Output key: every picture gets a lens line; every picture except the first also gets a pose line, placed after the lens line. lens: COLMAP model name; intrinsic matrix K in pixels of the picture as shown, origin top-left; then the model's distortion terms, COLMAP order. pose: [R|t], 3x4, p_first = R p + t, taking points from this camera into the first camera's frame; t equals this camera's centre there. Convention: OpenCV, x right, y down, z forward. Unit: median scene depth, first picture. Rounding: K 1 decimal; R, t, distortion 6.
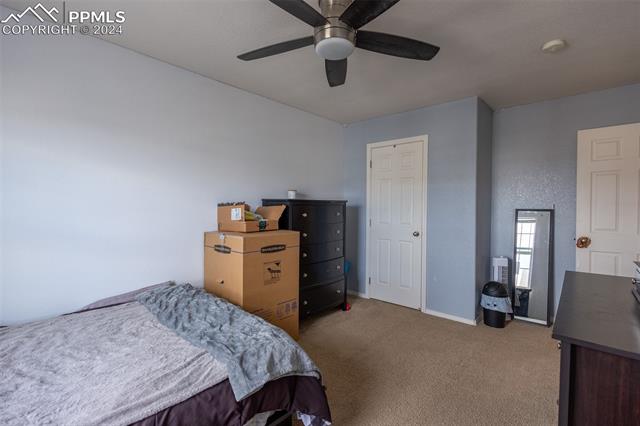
lens RADIAL K [[294.0, 0, 319.1], [0, 294.0, 211.5], [0, 0, 1]] dist [0.004747, 0.000304]
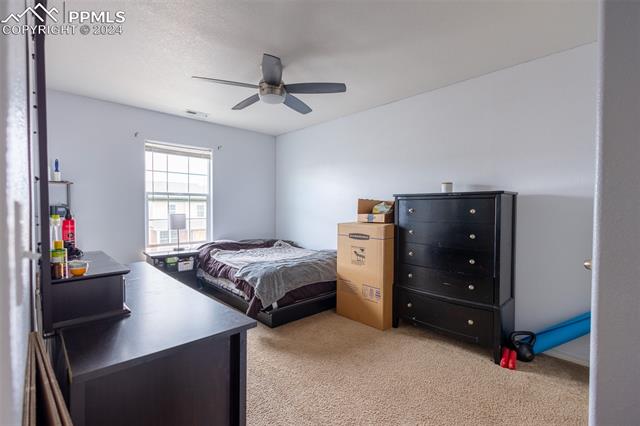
lens RADIAL K [[294.0, 0, 319.2], [0, 294.0, 213.1], [0, 0, 1]] dist [0.004747, 0.000304]
pose [[-0.085183, 0.008797, -0.996326, 1.049029], [-0.025203, 0.999622, 0.010981, 0.020607], [0.996047, 0.026046, -0.084929, 0.919966]]
